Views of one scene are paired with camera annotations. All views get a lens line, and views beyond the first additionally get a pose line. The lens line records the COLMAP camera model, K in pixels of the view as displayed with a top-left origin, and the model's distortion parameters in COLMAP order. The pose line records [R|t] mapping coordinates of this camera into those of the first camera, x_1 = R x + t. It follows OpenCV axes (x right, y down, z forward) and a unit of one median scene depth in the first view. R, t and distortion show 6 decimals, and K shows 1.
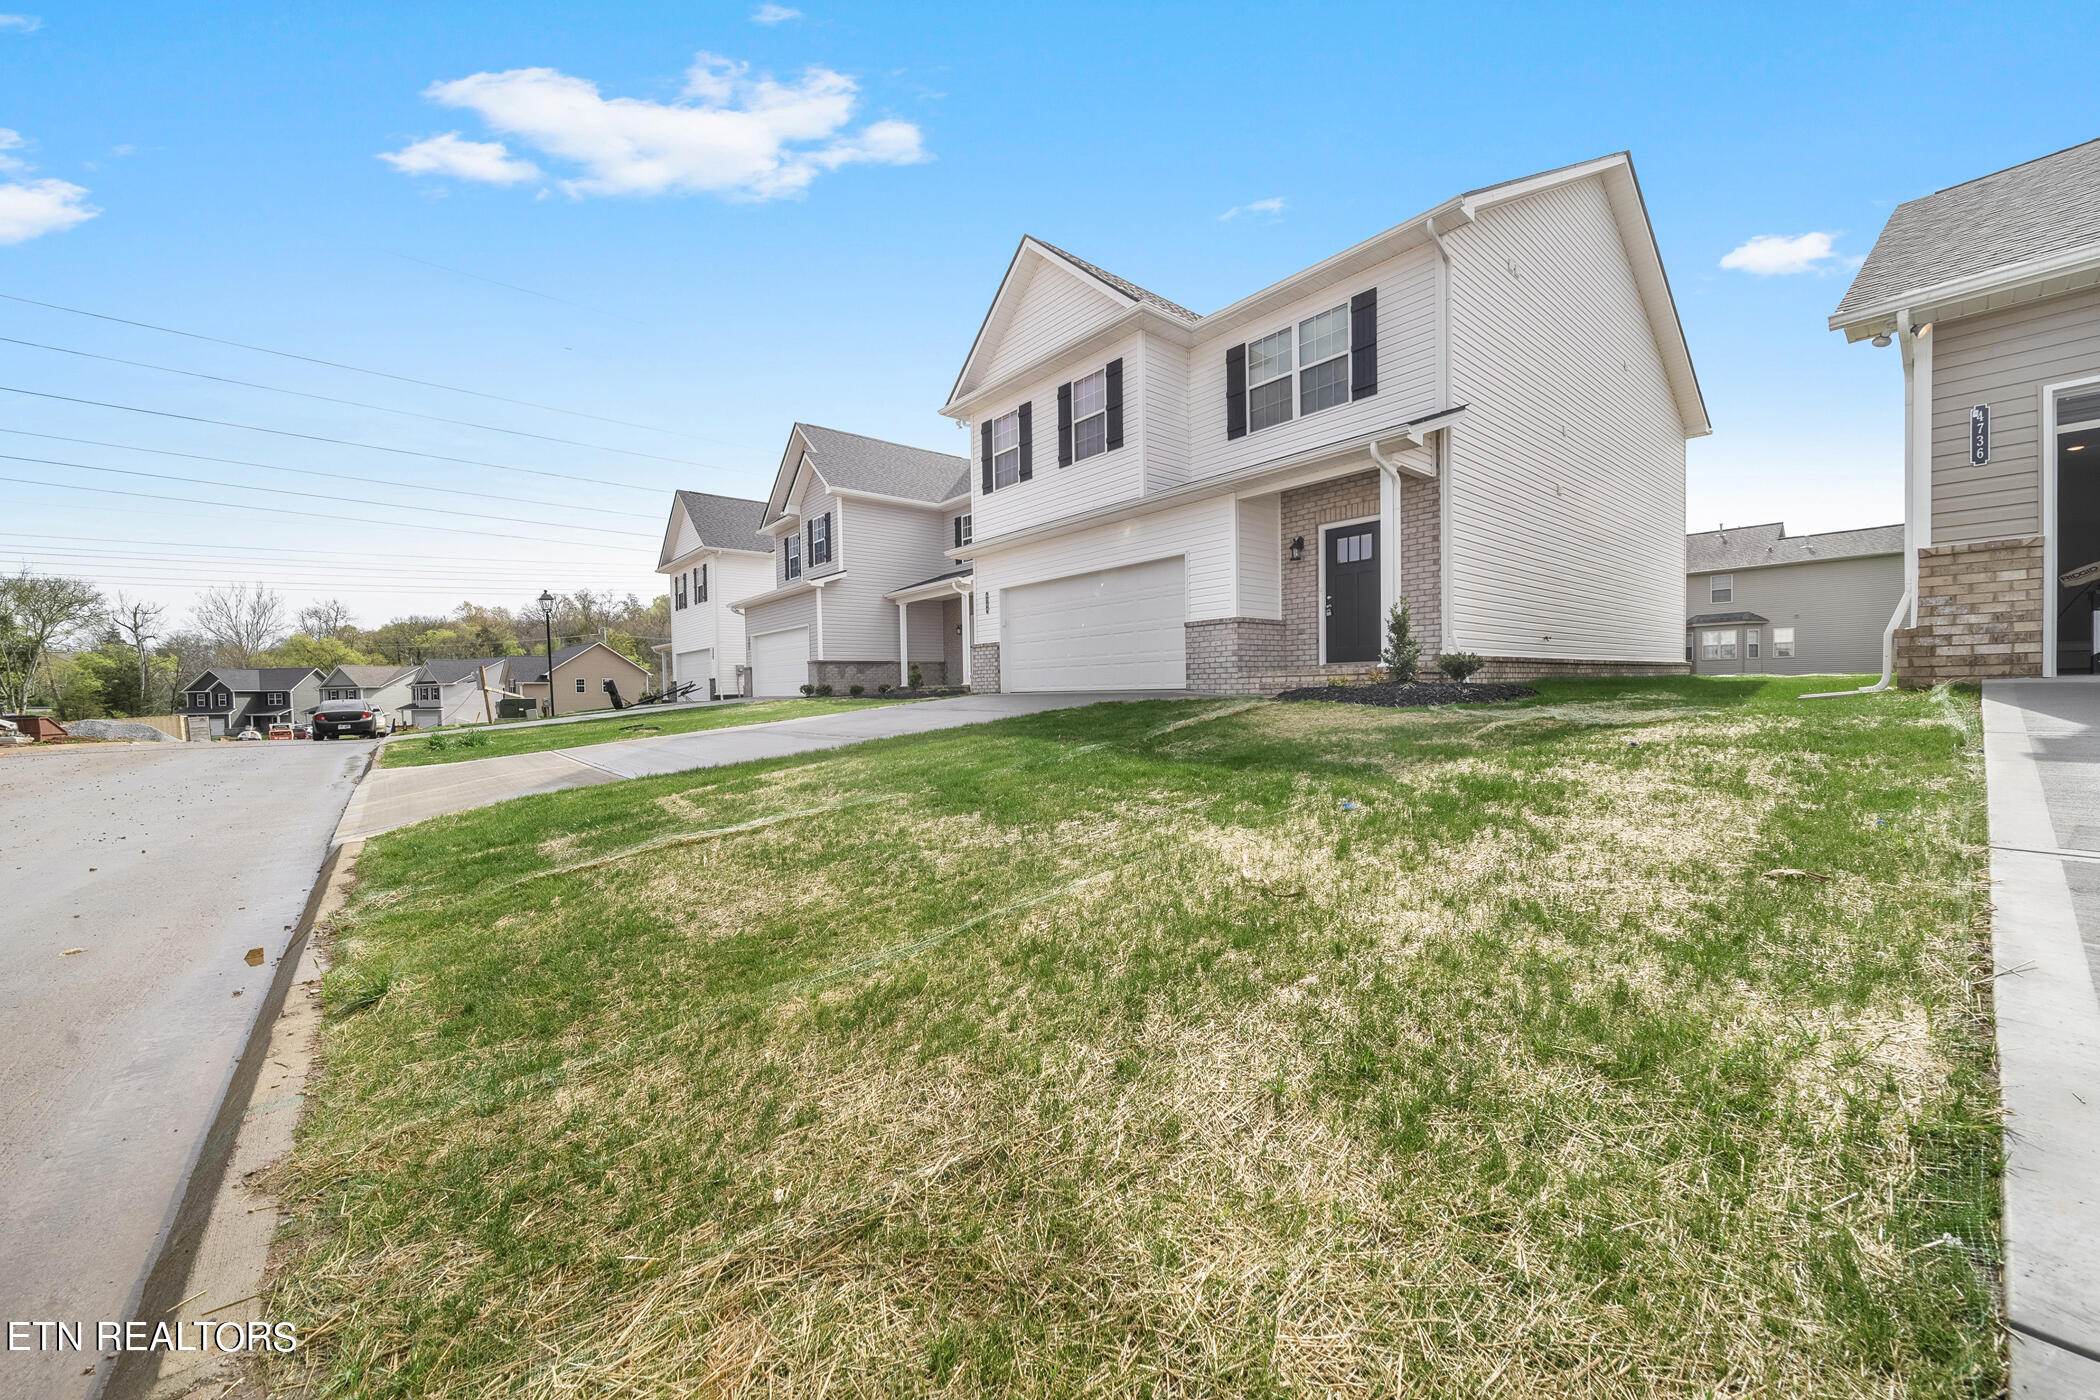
lens RADIAL K [[741.8, 0, 1036.5], [0, 741.8, 698.1], [0, 0, 1]] dist [0.001674, -0.000093]
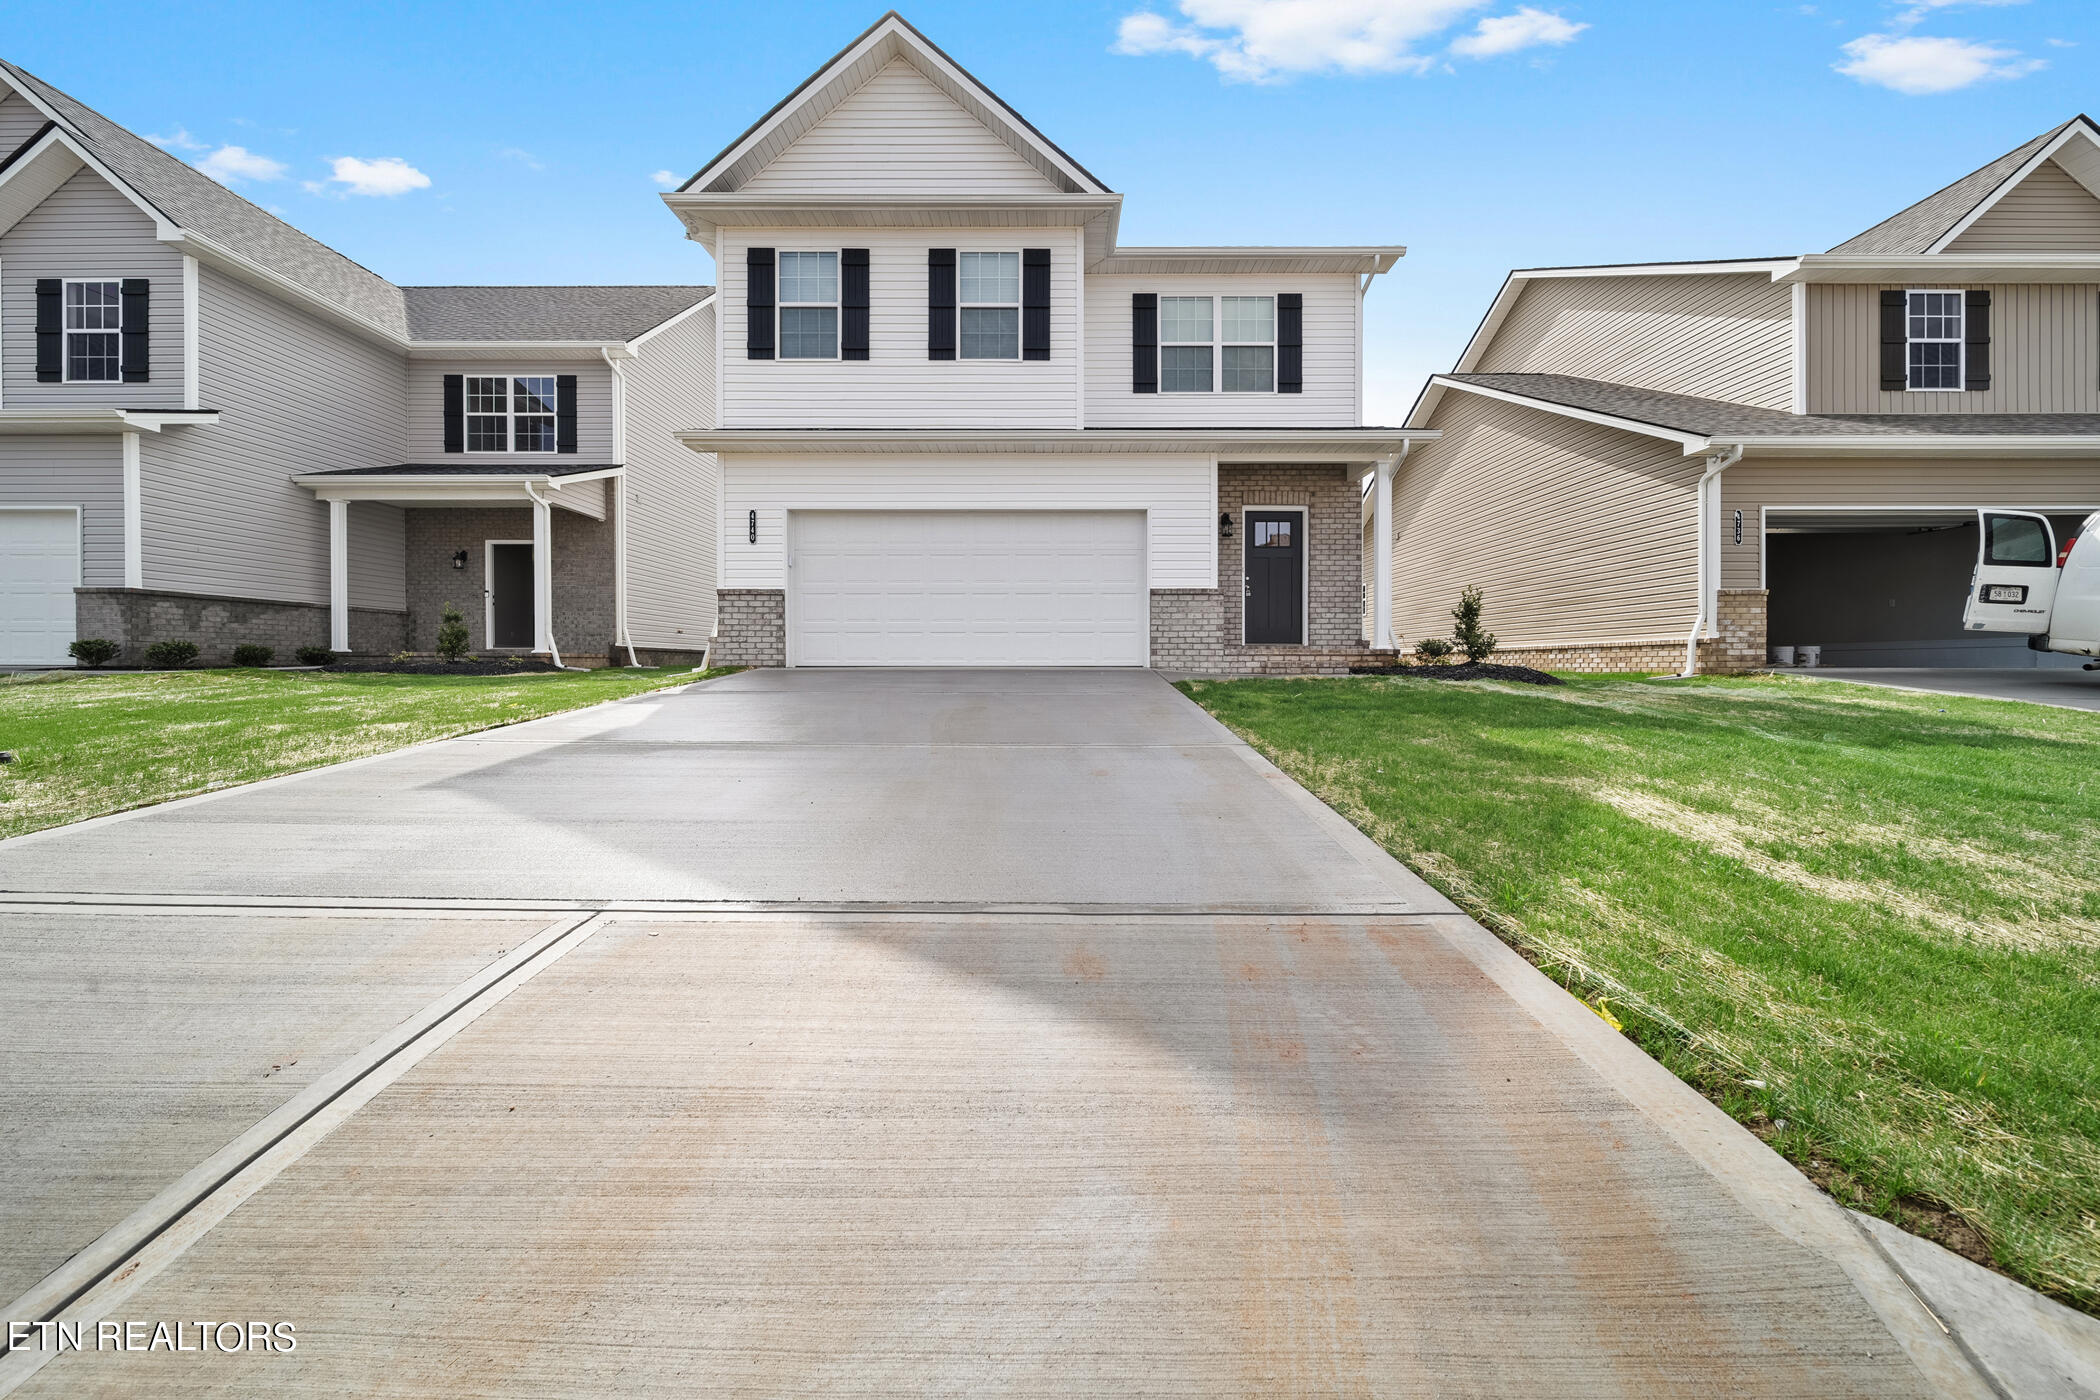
lens RADIAL K [[741.8, 0, 1063.2], [0, 741.8, 659.7], [0, 0, 1]] dist [0.001674, -0.000093]
pose [[0.656992, 0.026736, 0.753423, -0.453154], [-0.006009, 0.999525, -0.030229, 0.005455], [-0.753873, 0.015333, 0.656841, 0.461714]]
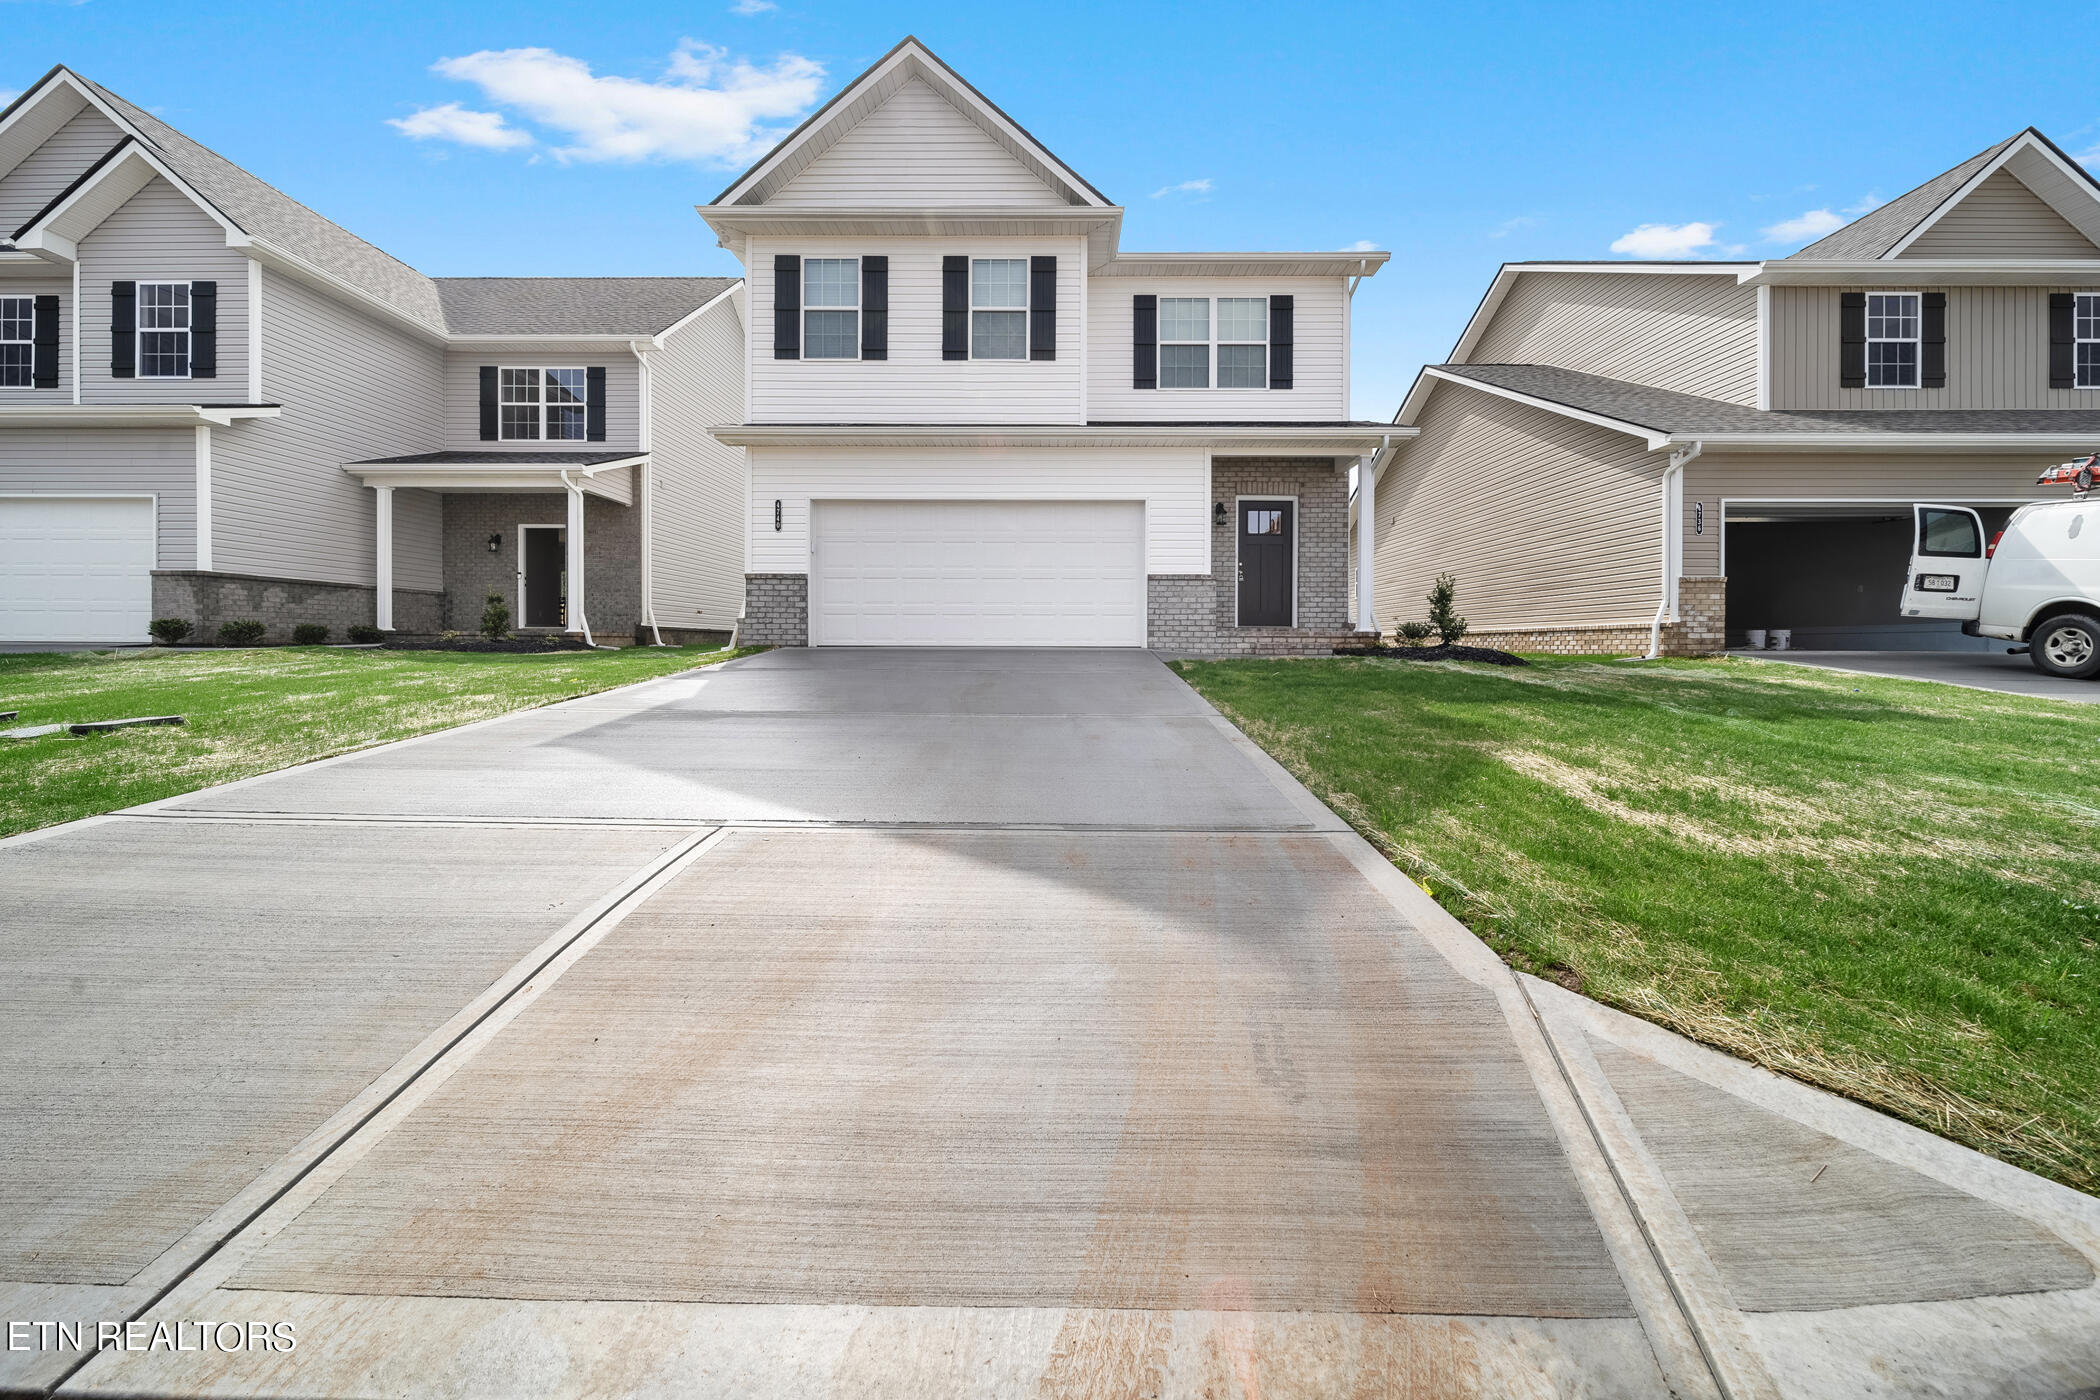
lens RADIAL K [[741.8, 0, 1063.8], [0, 741.8, 640.1], [0, 0, 1]] dist [0.001674, -0.000093]
pose [[0.662052, 0.027704, 0.748946, -0.494219], [-0.009903, 0.999553, -0.028220, 0.005585], [-0.749392, 0.011266, 0.662030, 0.422770]]
